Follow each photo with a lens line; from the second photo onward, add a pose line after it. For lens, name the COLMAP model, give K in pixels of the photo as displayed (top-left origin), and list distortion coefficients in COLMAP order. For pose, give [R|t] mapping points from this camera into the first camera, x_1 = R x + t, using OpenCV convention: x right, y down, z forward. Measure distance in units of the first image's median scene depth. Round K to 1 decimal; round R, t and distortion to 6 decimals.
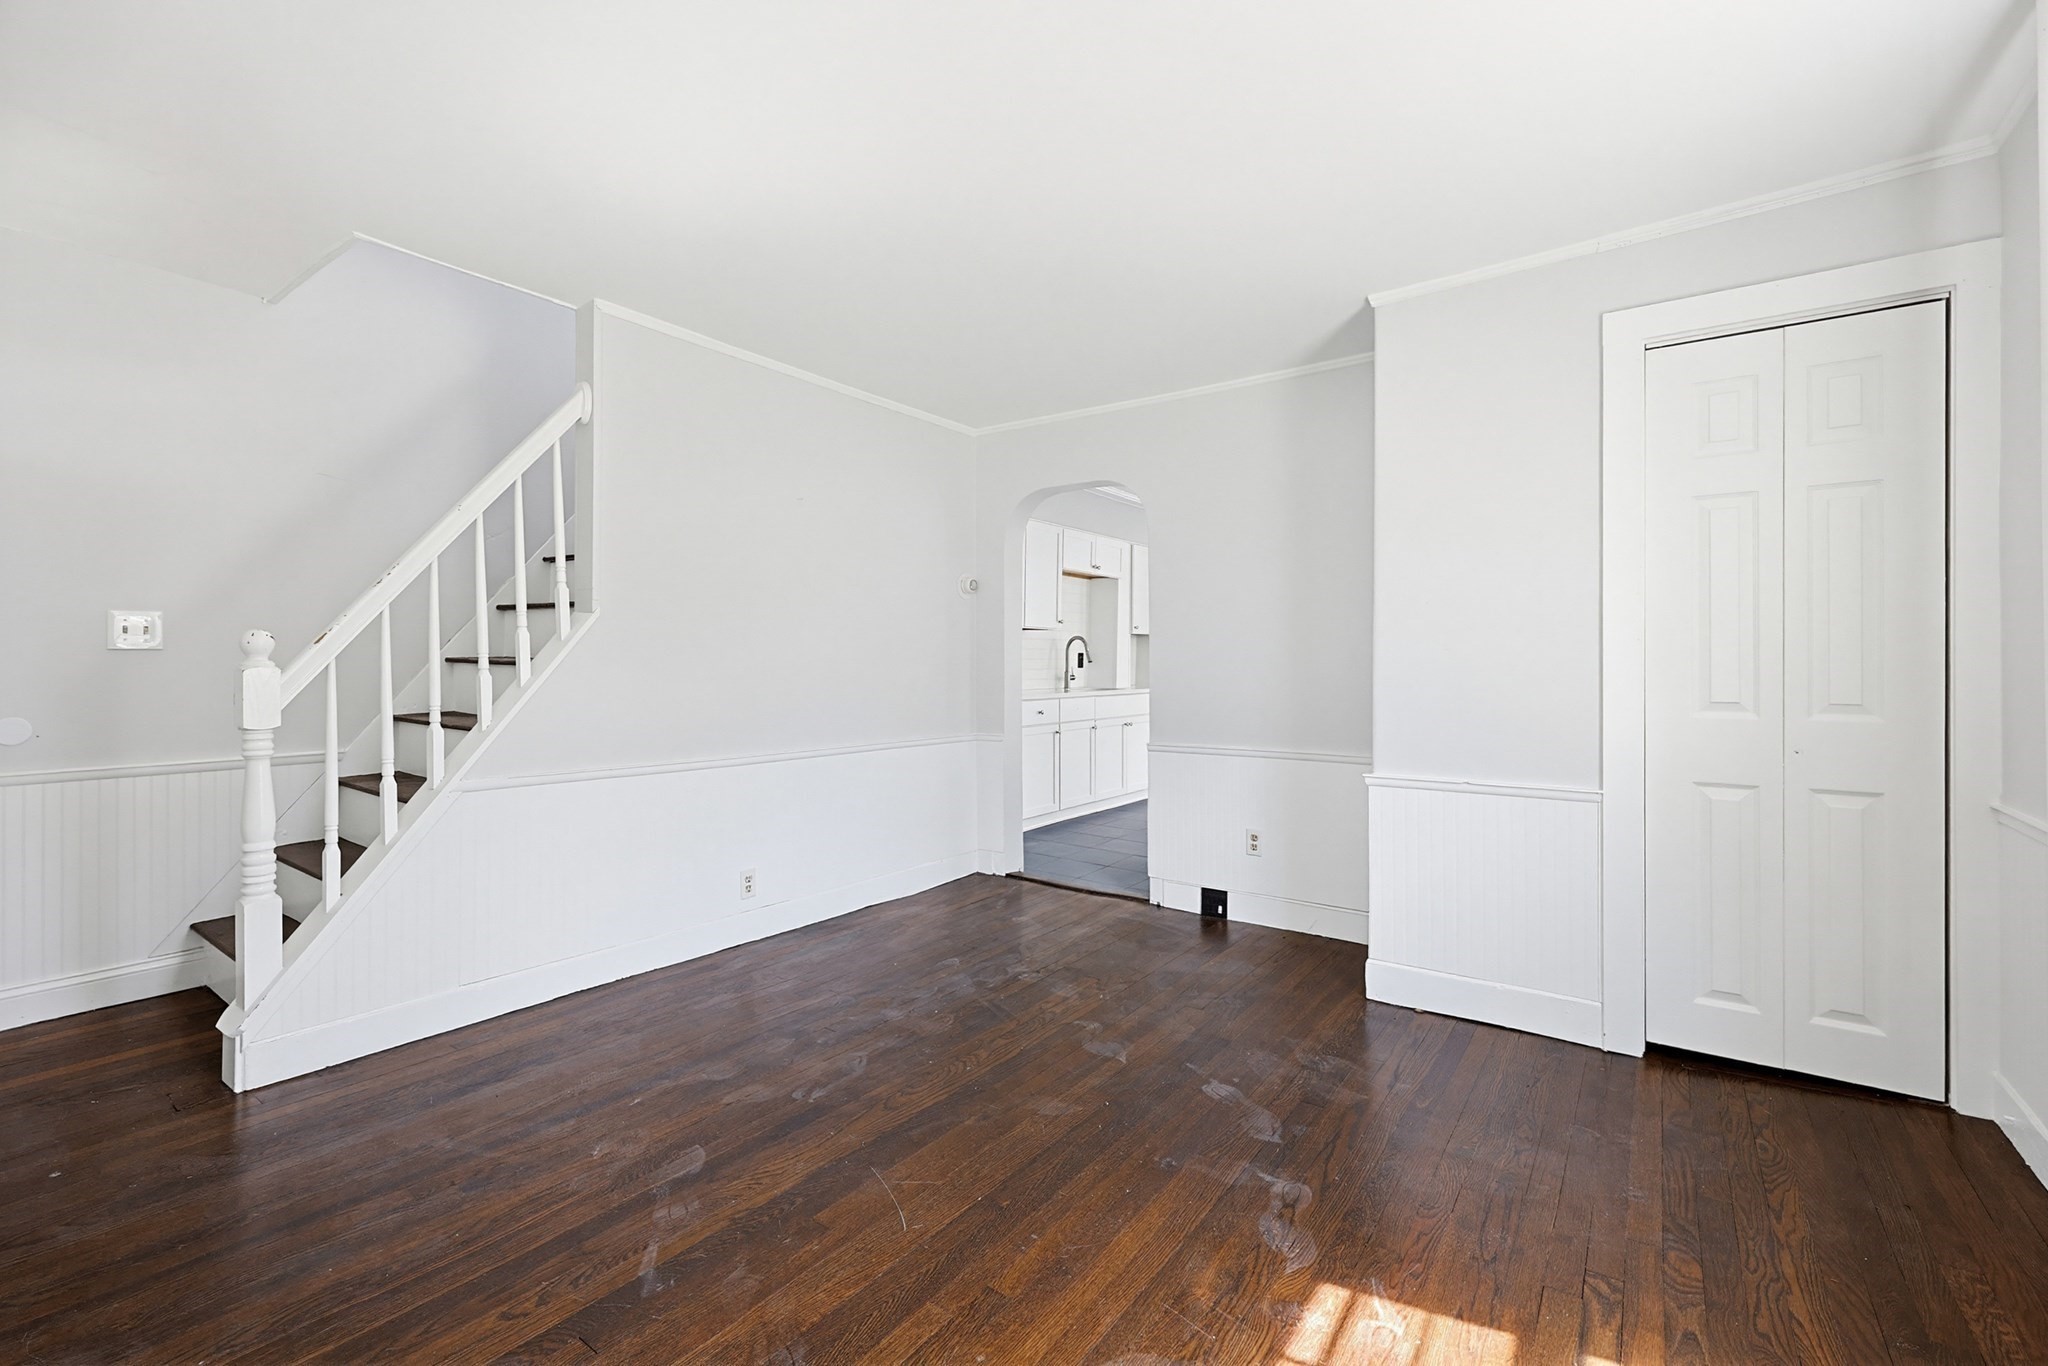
lens RADIAL K [[867.2, 0, 1017.7], [0, 867.2, 658.9], [0, 0, 1]] dist [-0.003484, -0.000235]
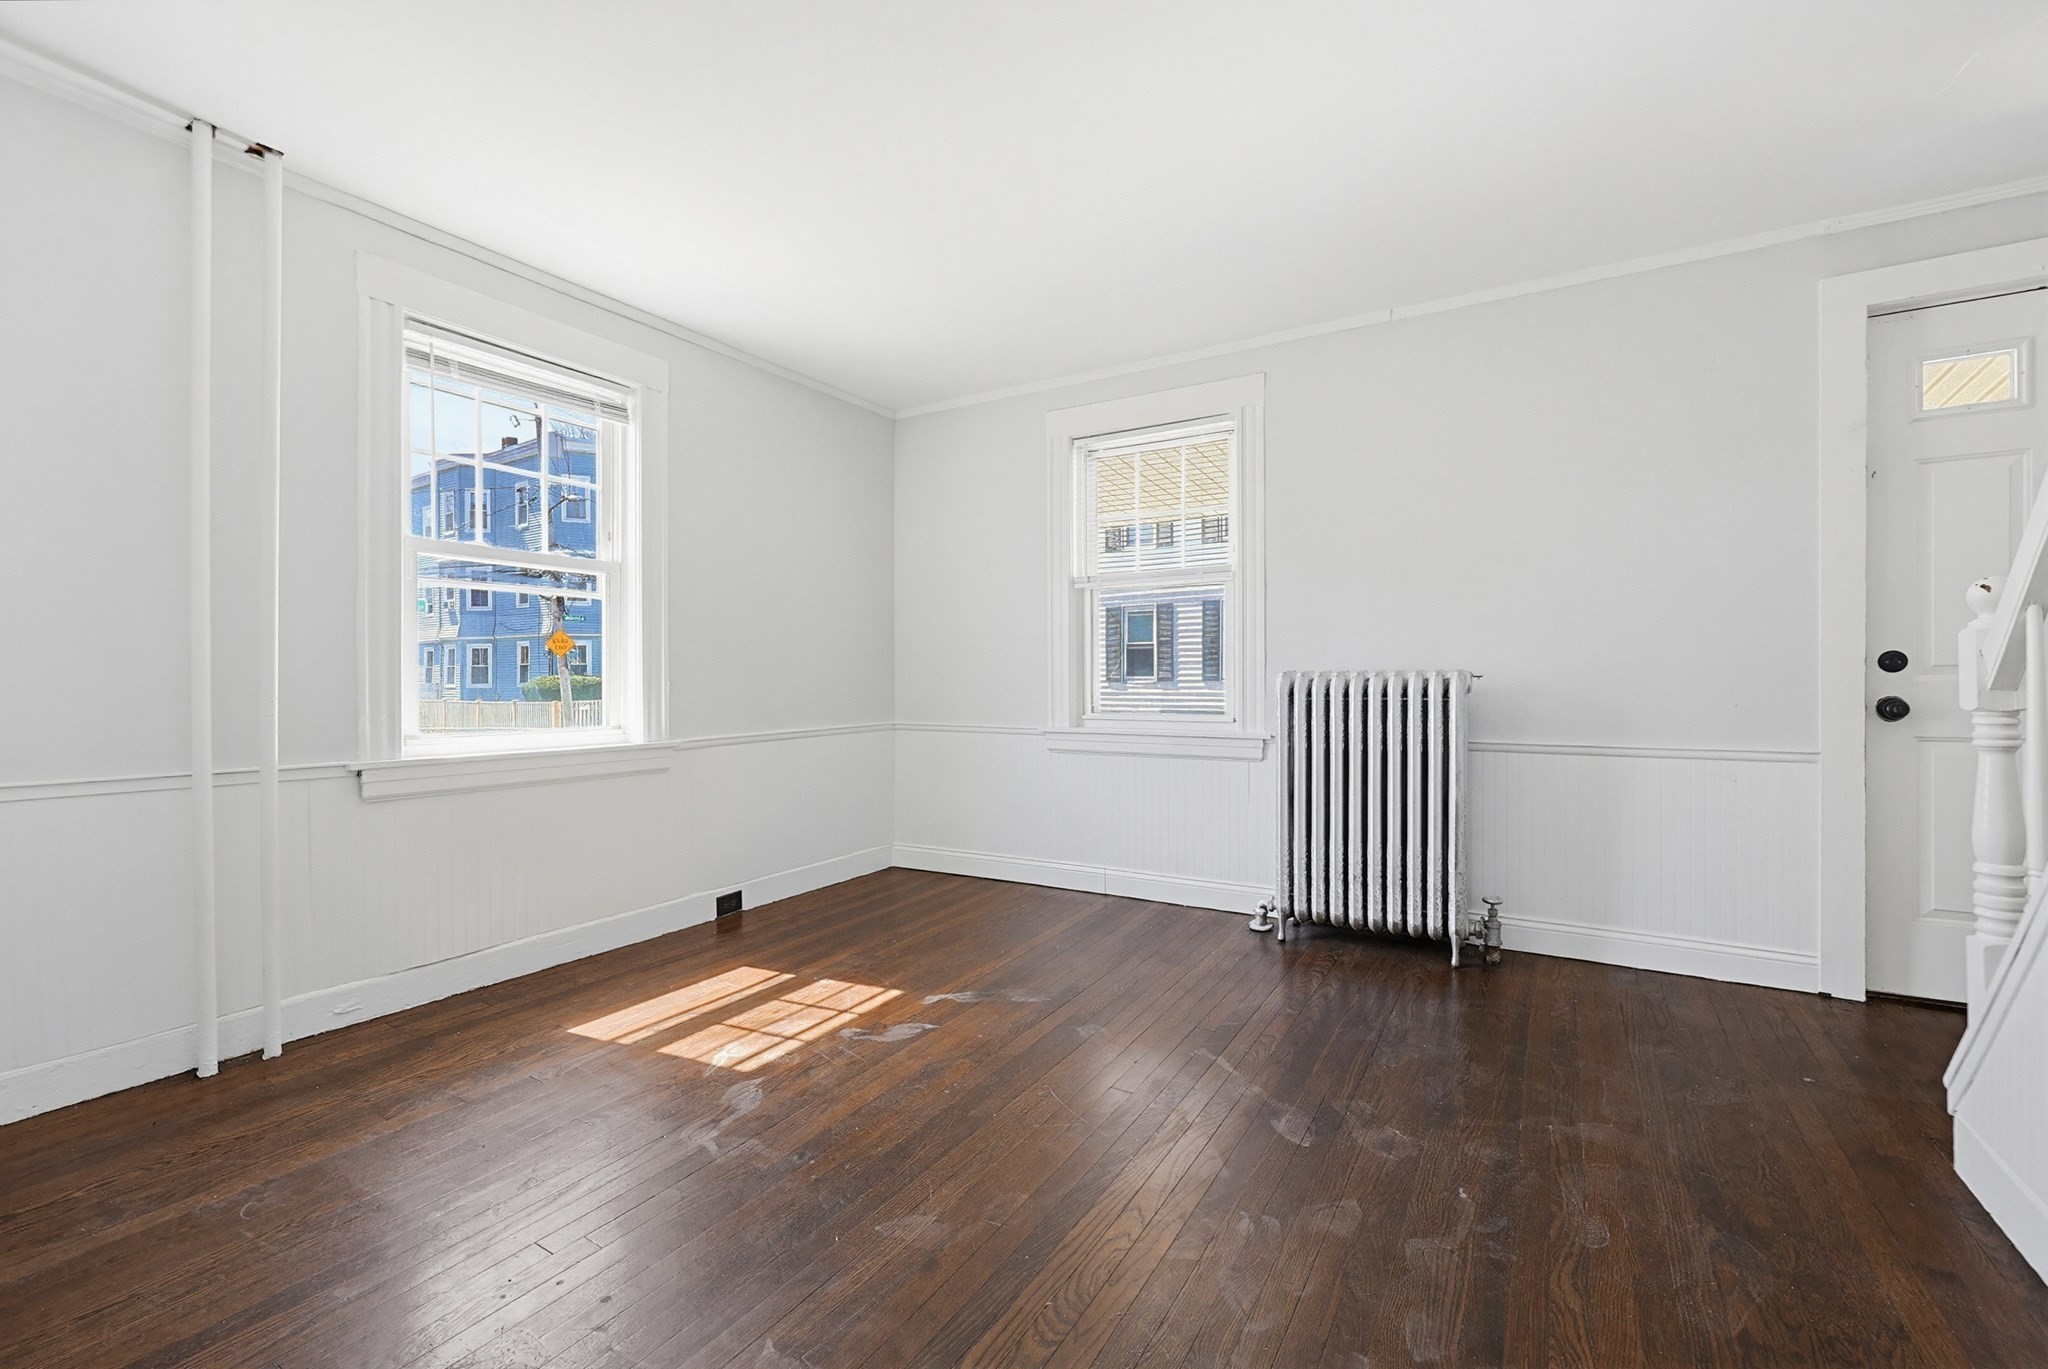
lens RADIAL K [[871.1, 0, 1035.1], [0, 871.1, 684.2], [0, 0, 1]] dist [-0.000993, 0.000129]
pose [[-0.996141, 0.003747, -0.087685, 0.001328], [0.003568, 0.999991, 0.002200, 0.055244], [0.087692, 0.001879, -0.996146, 1.658074]]
